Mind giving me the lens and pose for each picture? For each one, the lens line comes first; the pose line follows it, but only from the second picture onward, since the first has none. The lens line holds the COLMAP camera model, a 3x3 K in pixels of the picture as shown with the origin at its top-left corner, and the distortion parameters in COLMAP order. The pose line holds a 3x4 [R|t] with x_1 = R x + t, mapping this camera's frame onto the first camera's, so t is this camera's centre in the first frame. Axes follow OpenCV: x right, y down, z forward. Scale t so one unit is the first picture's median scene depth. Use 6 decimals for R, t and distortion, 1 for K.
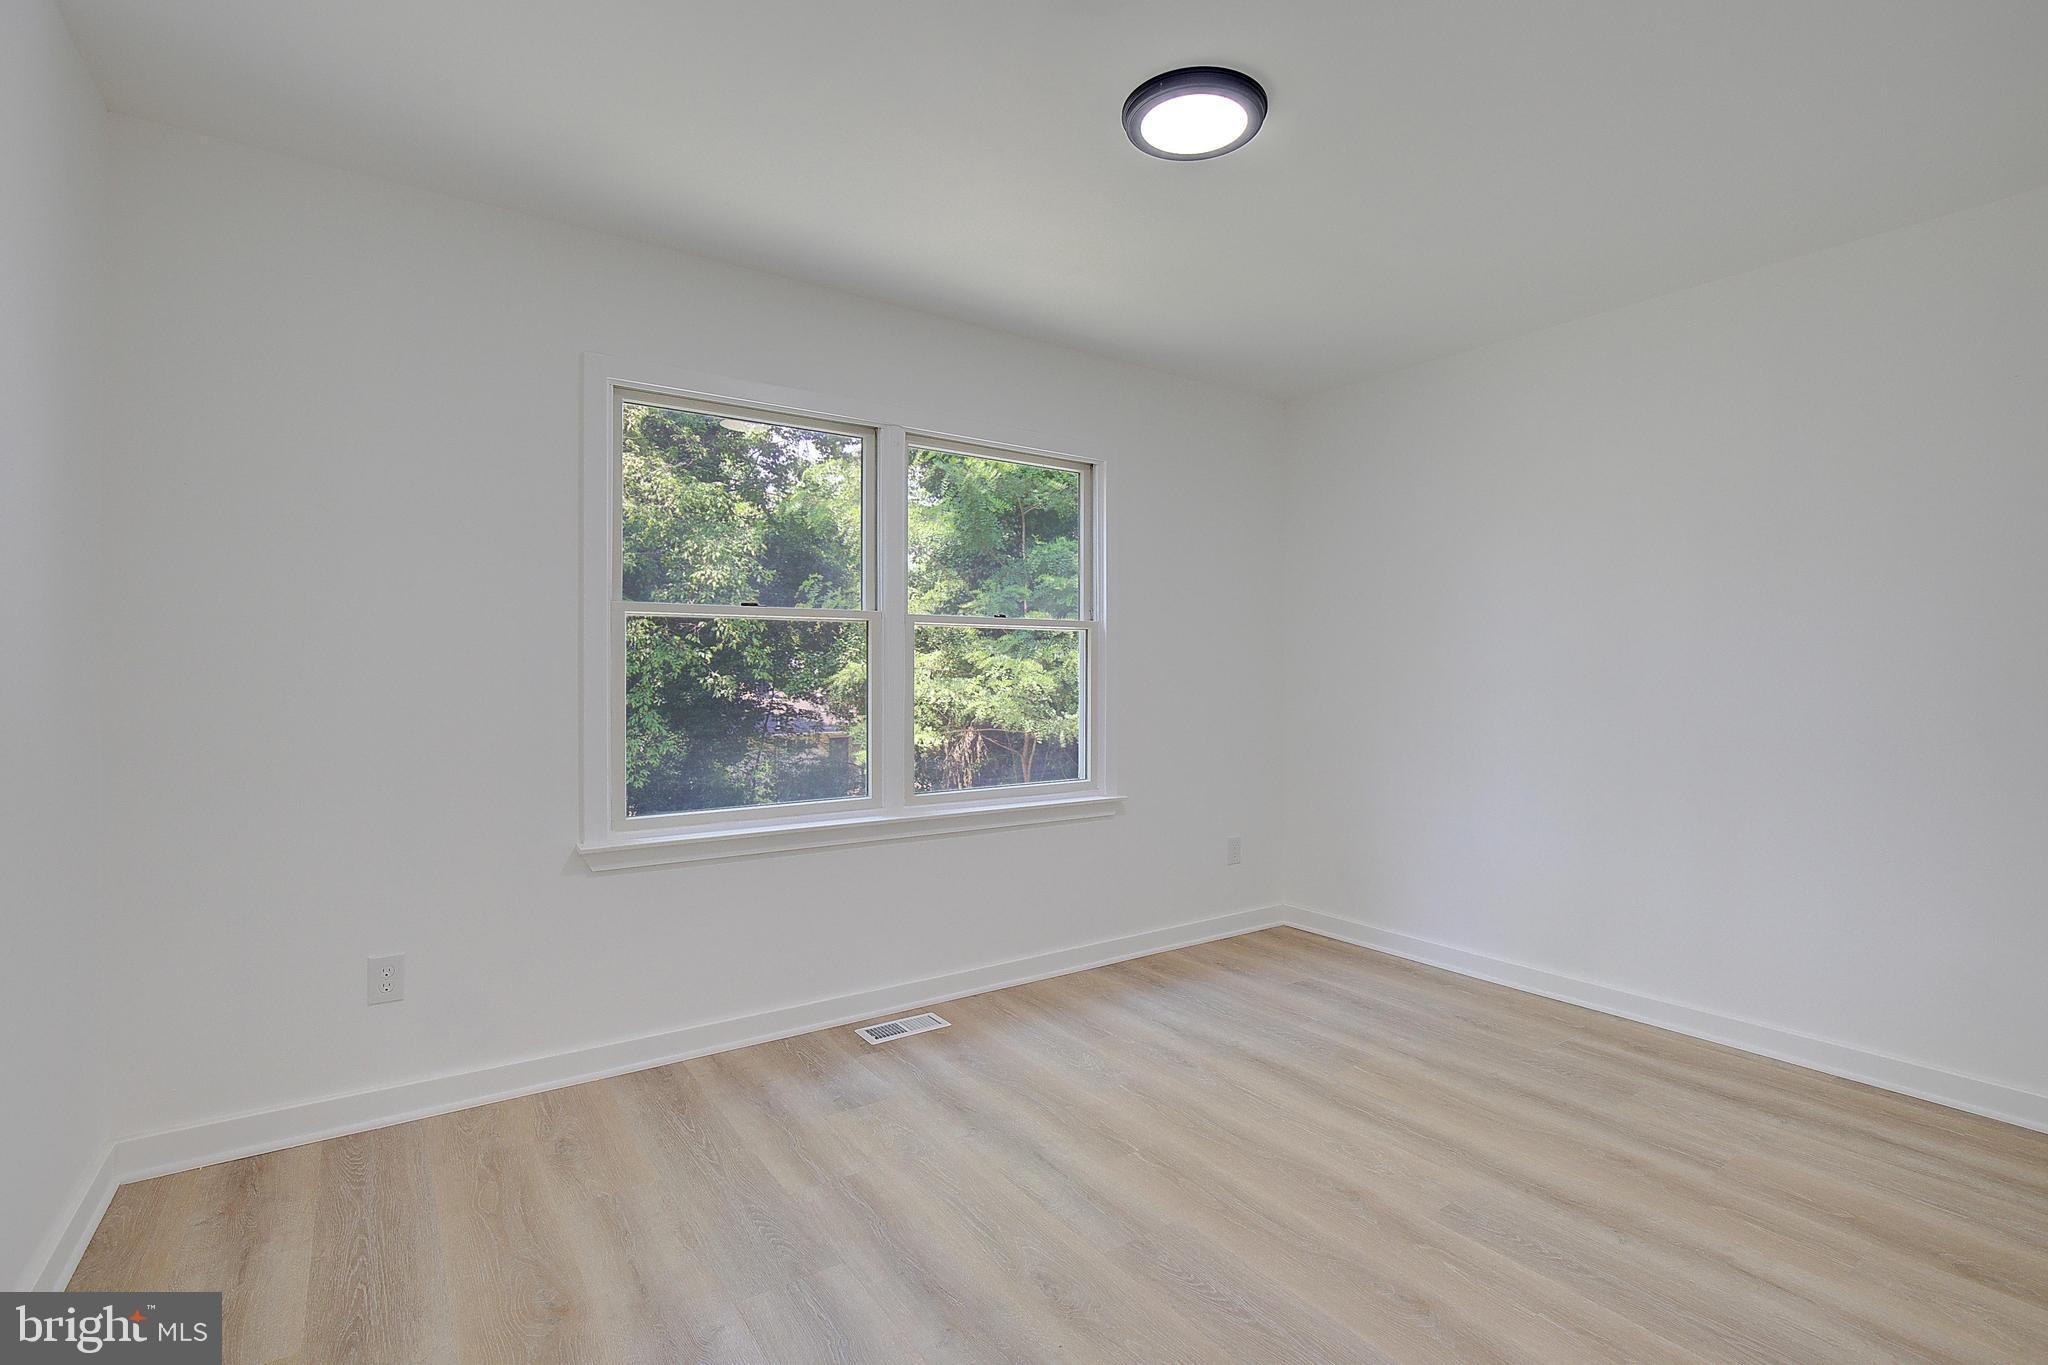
lens RADIAL K [[963.2, 0, 1033.7], [0, 963.2, 667.2], [0, 0, 1]] dist [-0.020868, 0.000793]
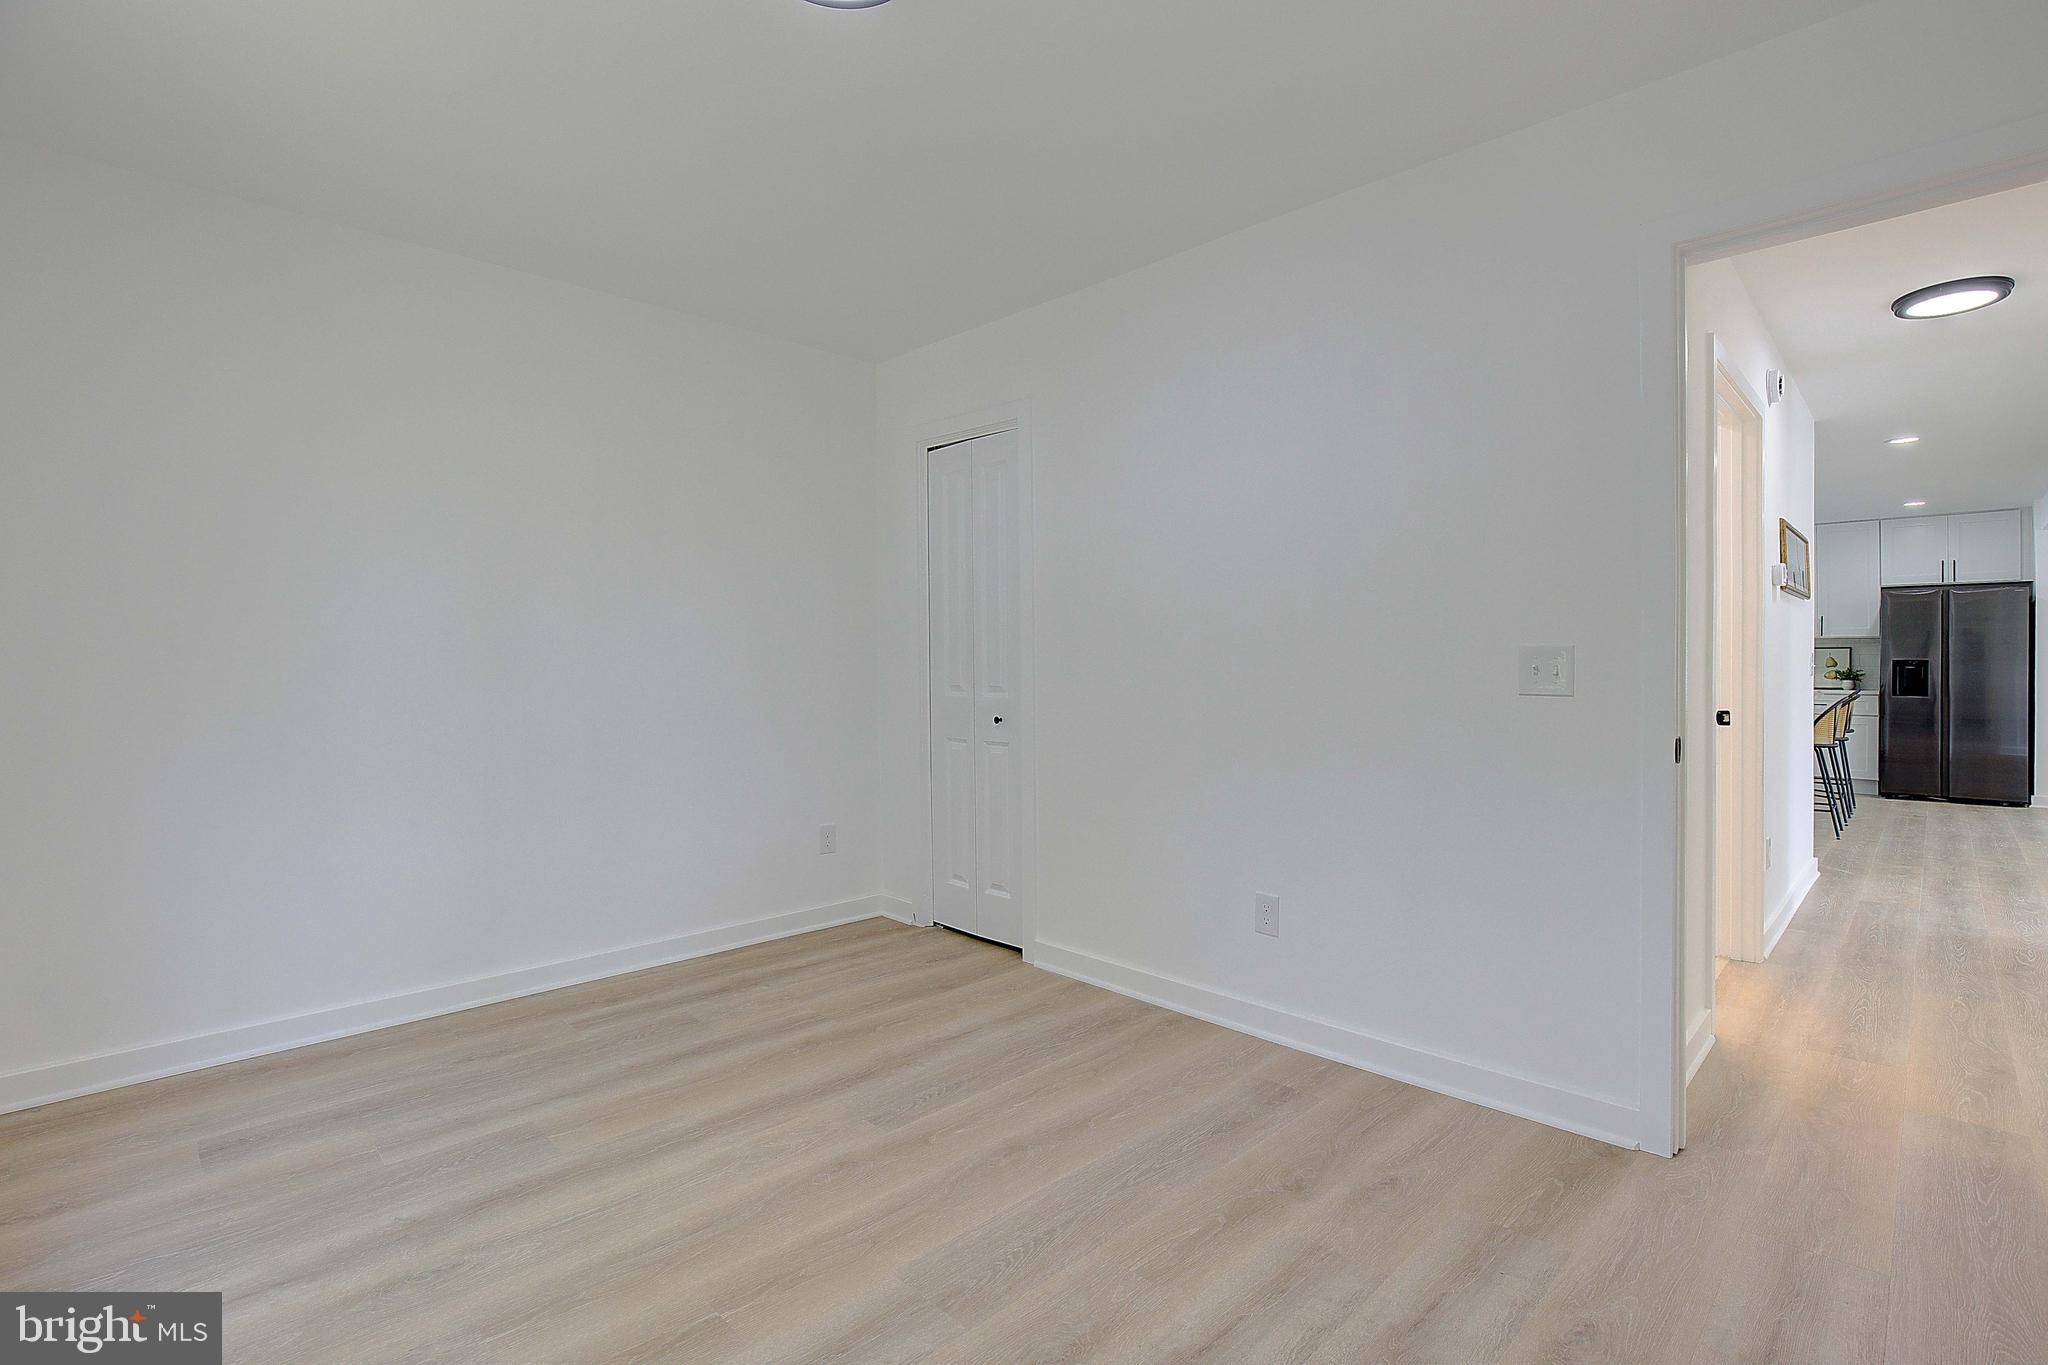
lens RADIAL K [[963.2, 0, 1033.7], [0, 963.2, 667.2], [0, 0, 1]] dist [-0.020868, 0.000793]
pose [[-0.174774, -0.008097, 0.984575, -0.548162], [0.000401, 0.999966, 0.008295, 0.020802], [-0.984608, 0.001845, -0.174765, 0.792985]]
